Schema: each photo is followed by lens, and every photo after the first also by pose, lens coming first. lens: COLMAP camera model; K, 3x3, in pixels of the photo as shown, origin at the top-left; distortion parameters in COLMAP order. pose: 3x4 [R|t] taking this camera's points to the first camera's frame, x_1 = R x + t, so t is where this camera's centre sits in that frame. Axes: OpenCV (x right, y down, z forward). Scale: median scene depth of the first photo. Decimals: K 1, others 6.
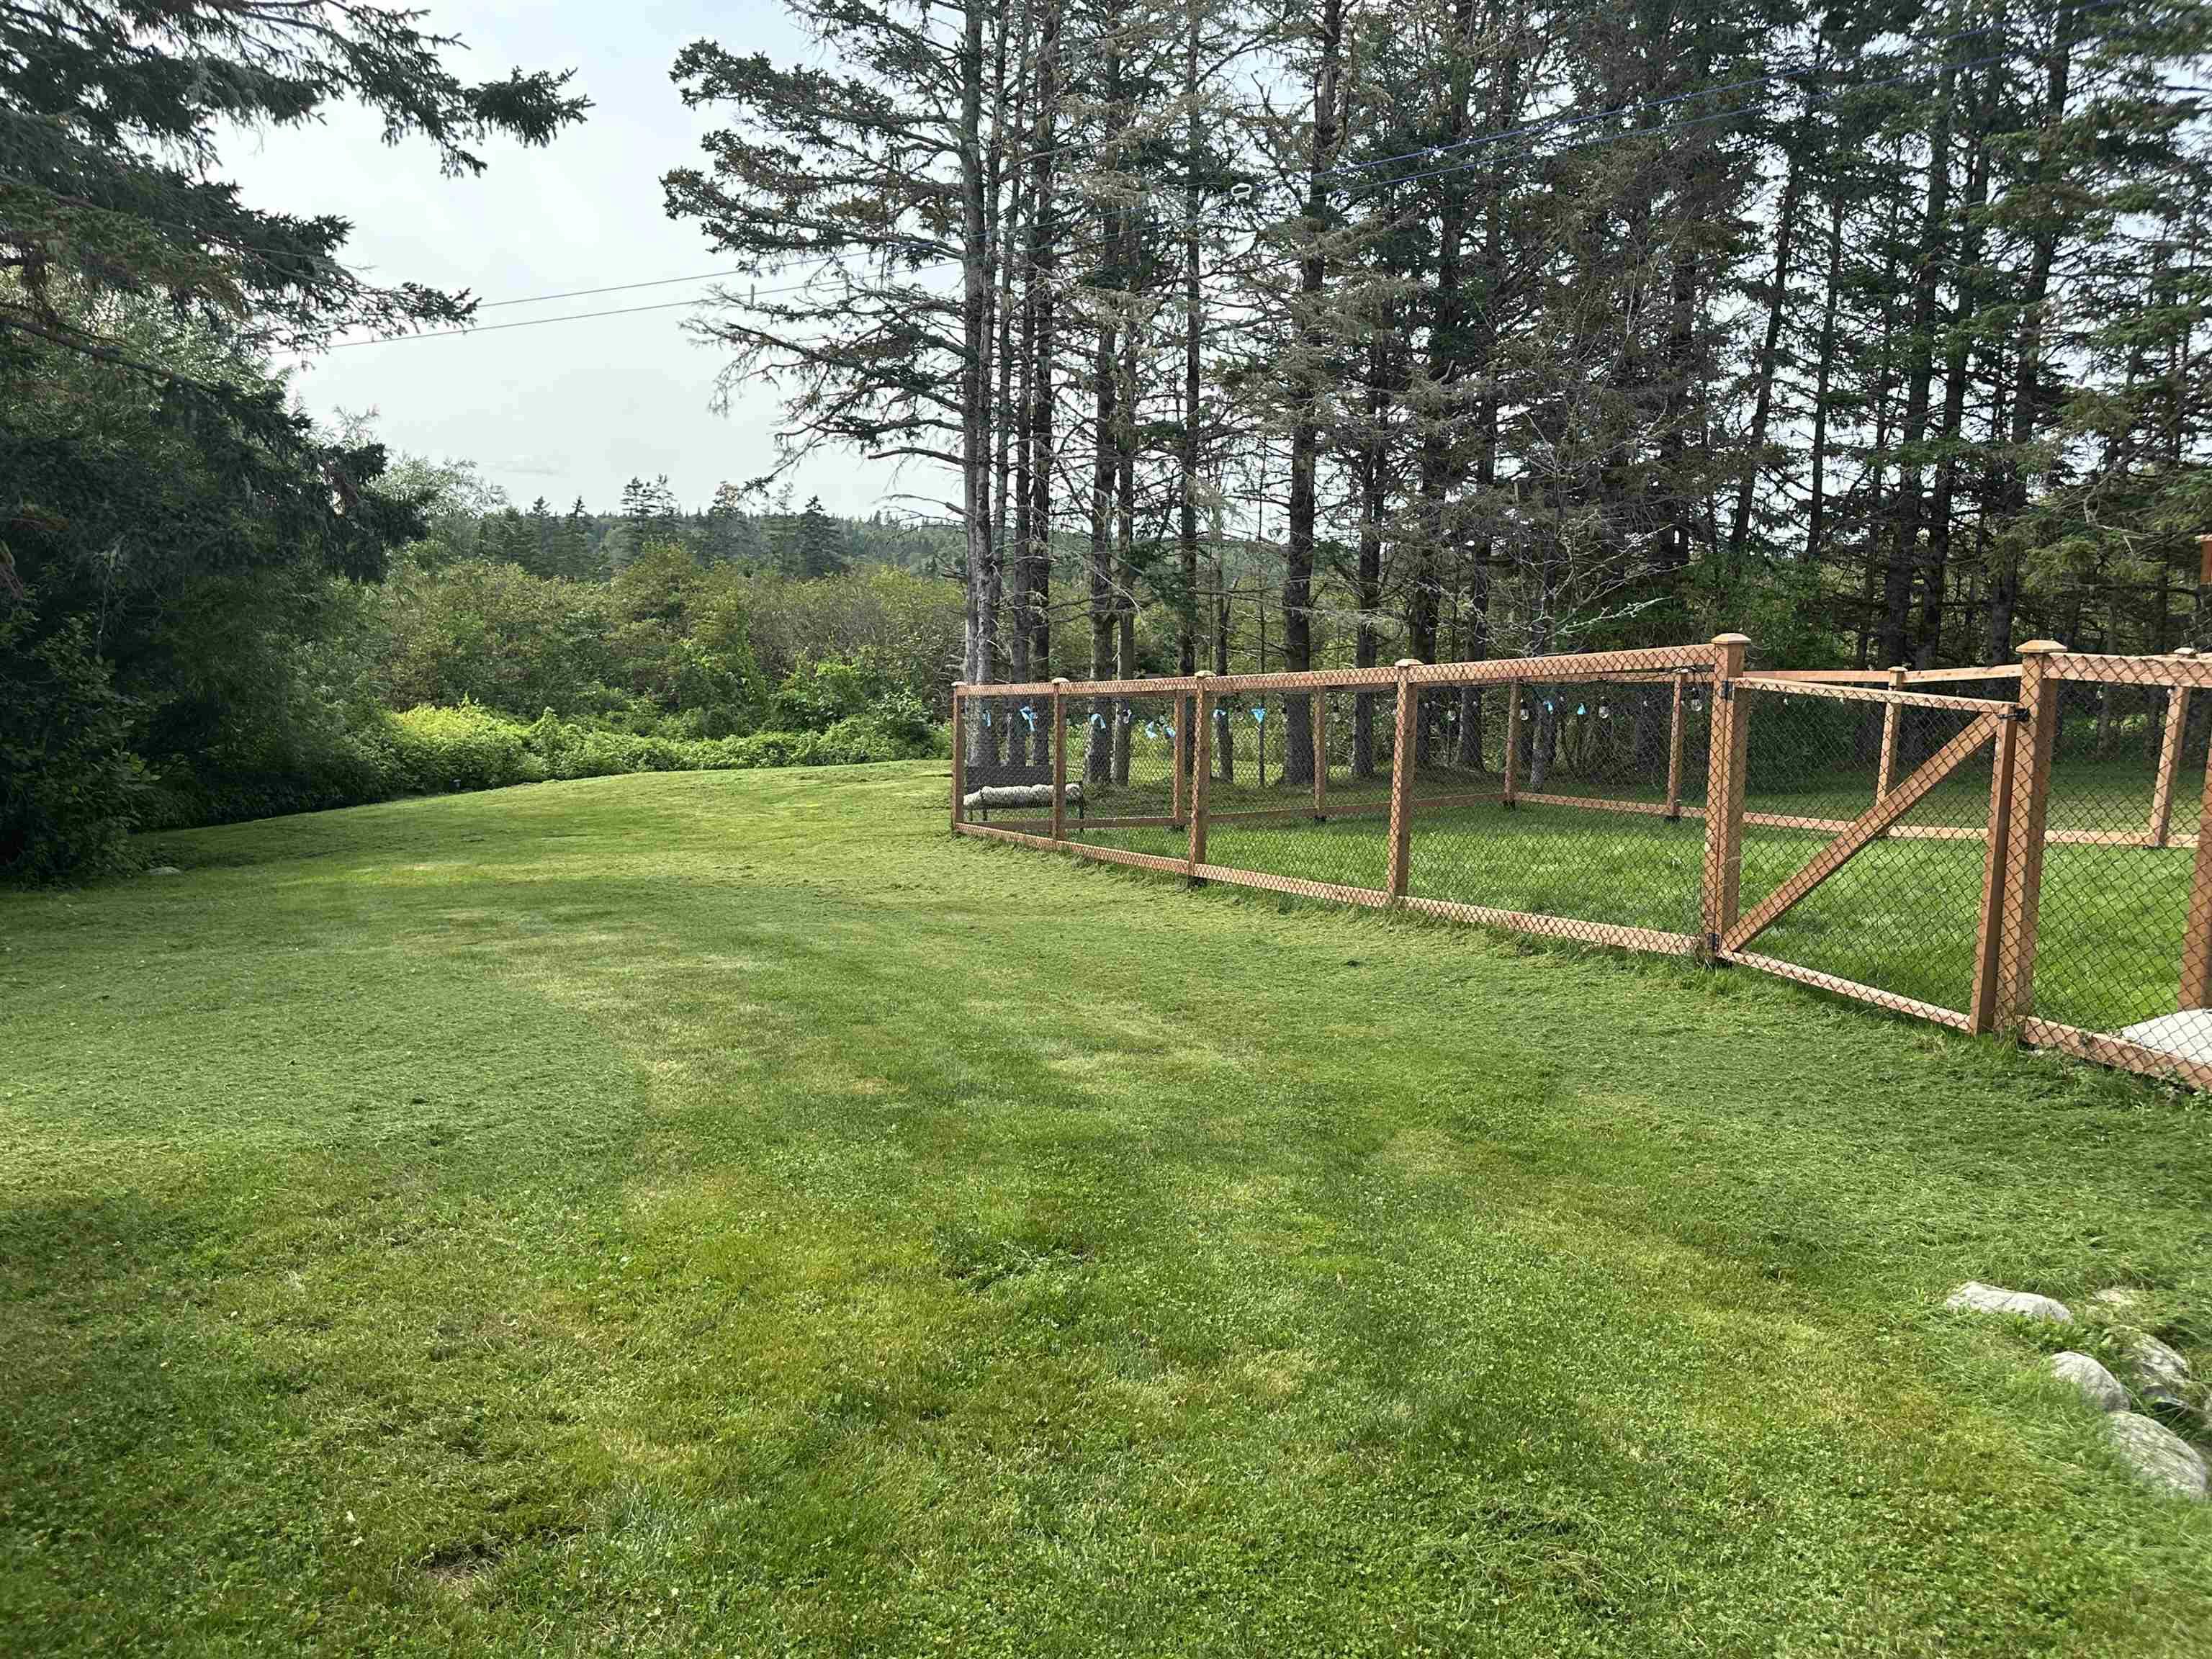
lens RADIAL K [[1728.5, 0, 1113.5], [0, 1728.5, 848.6], [0, 0, 1]] dist [0.033862, -0.007373]
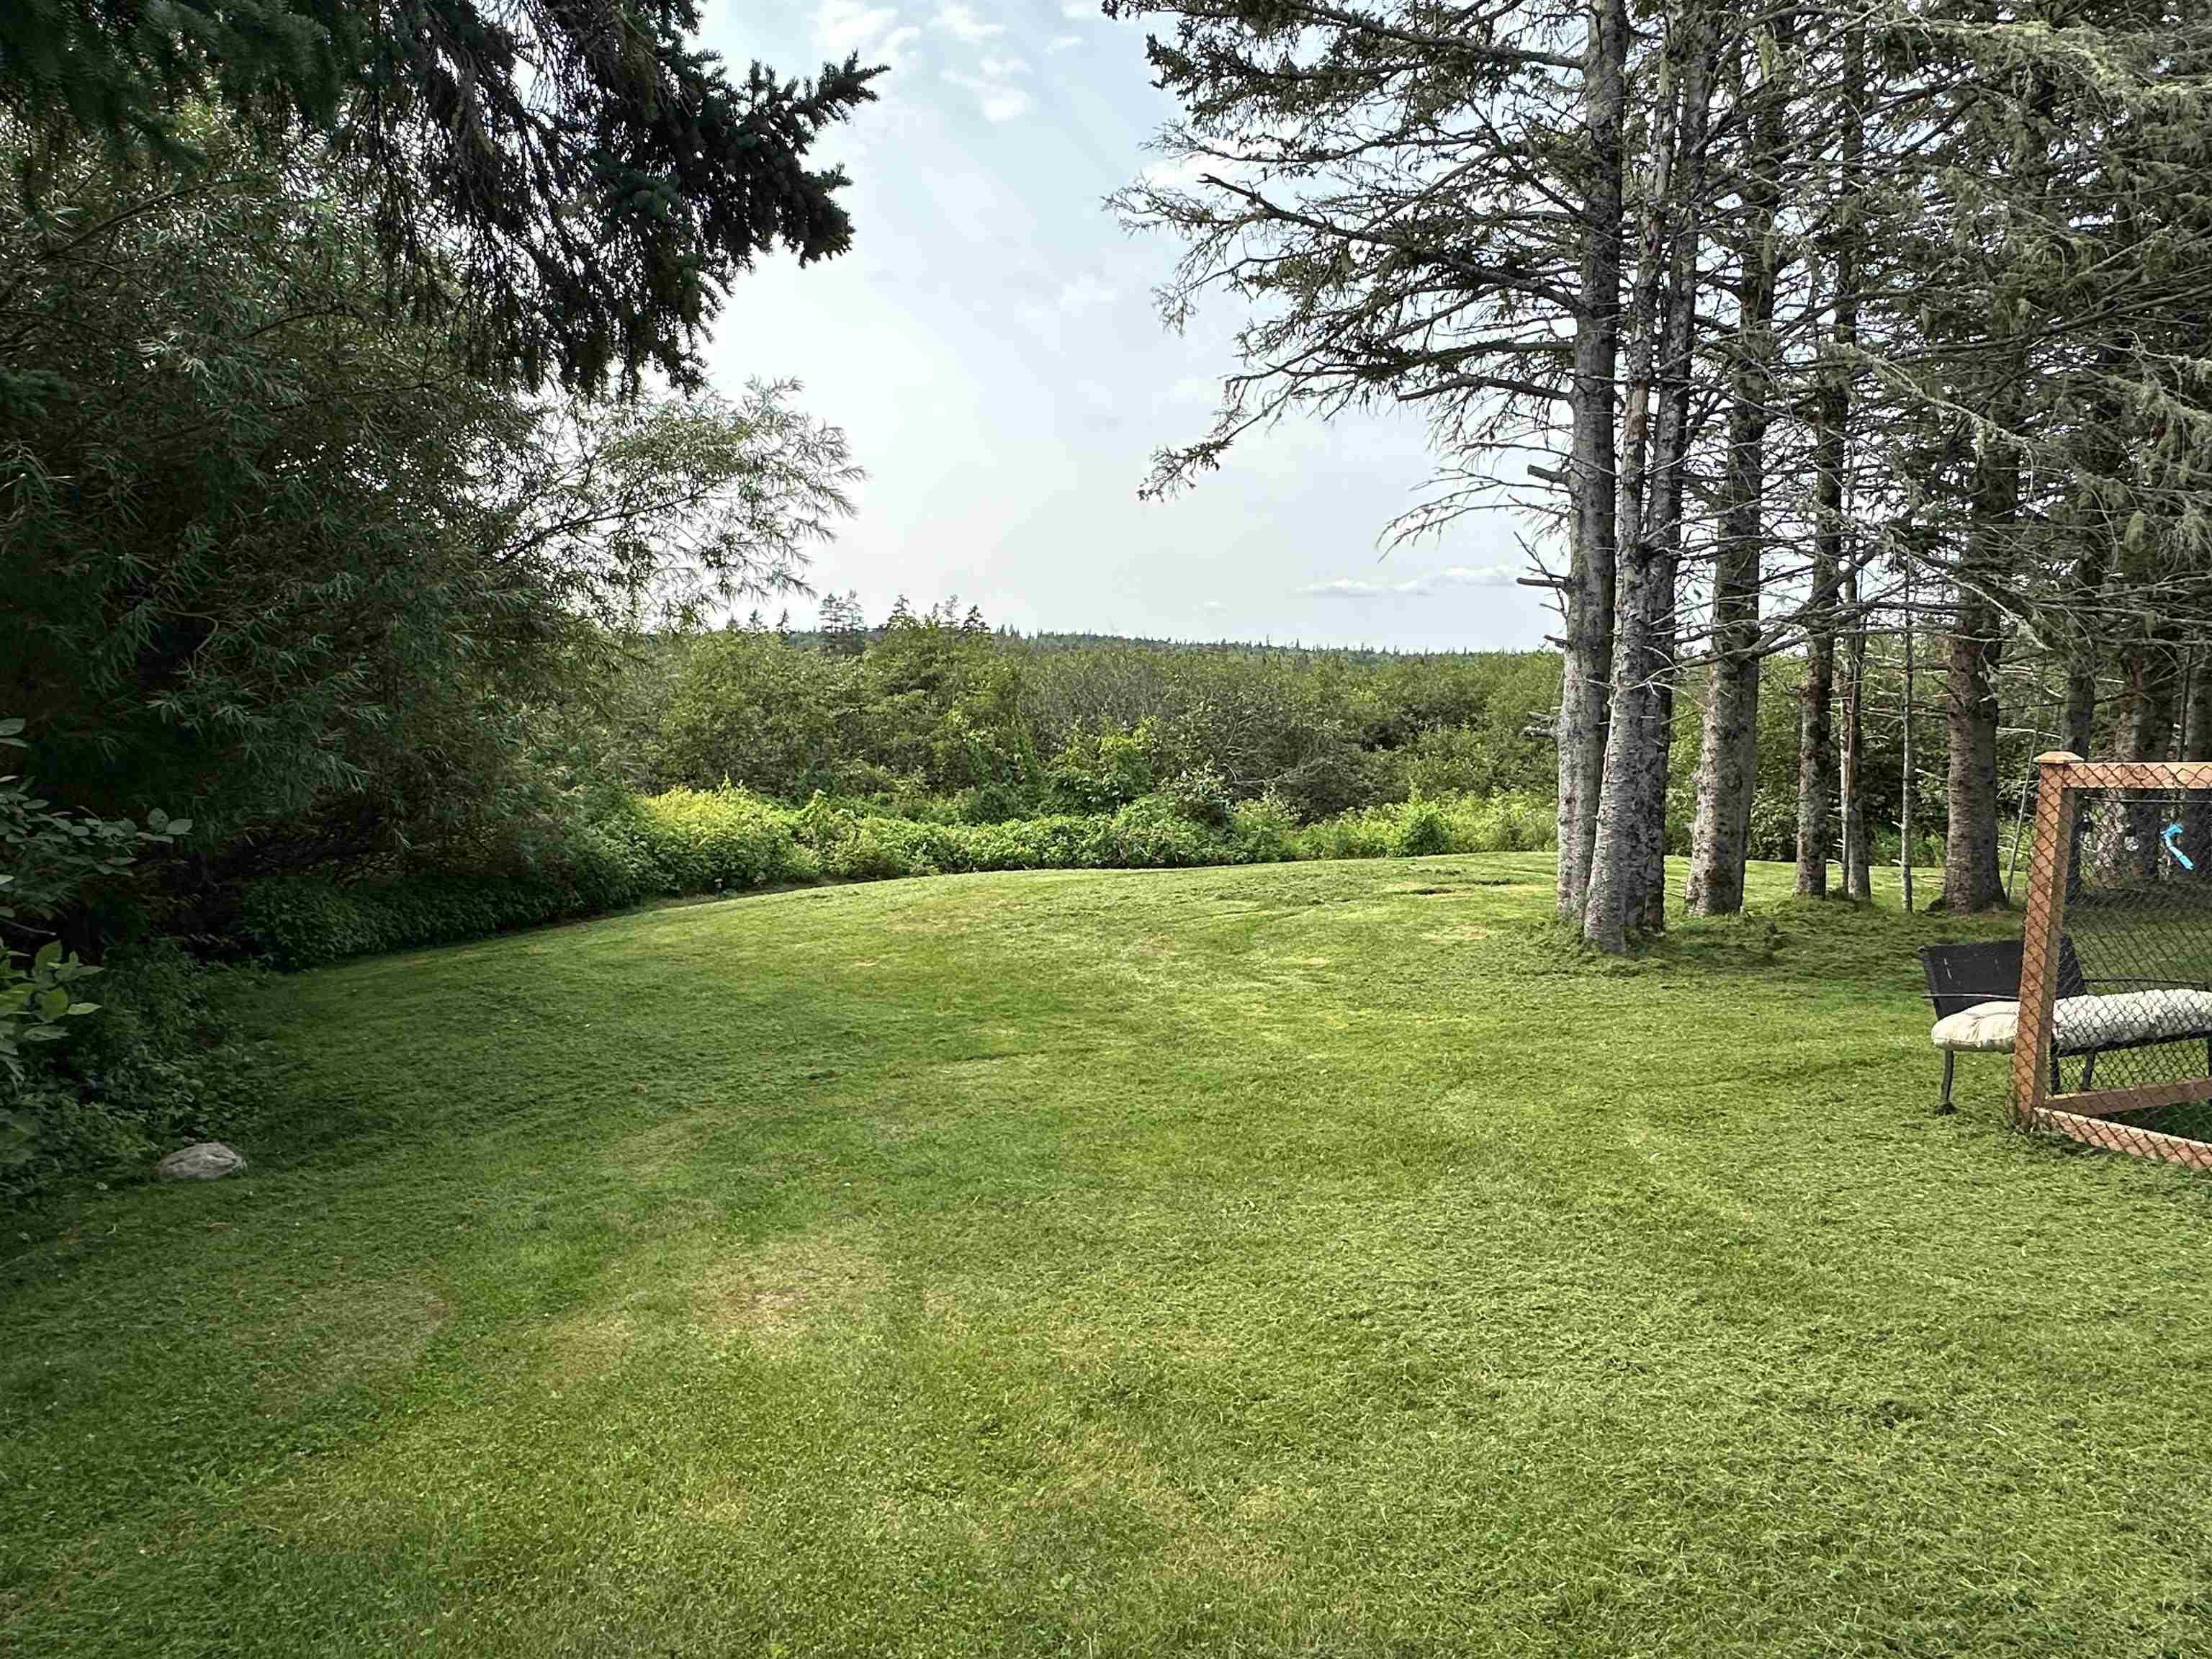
lens RADIAL K [[1413.4, 0, 1099.7], [0, 1413.4, 815.3], [0, 0, 1]] dist [-0.036234, 0.000665]
pose [[0.997411, -0.002094, -0.071888, -0.137930], [-0.001952, 0.998419, -0.056170, -0.030132], [0.071892, 0.056165, 0.995830, 0.320092]]
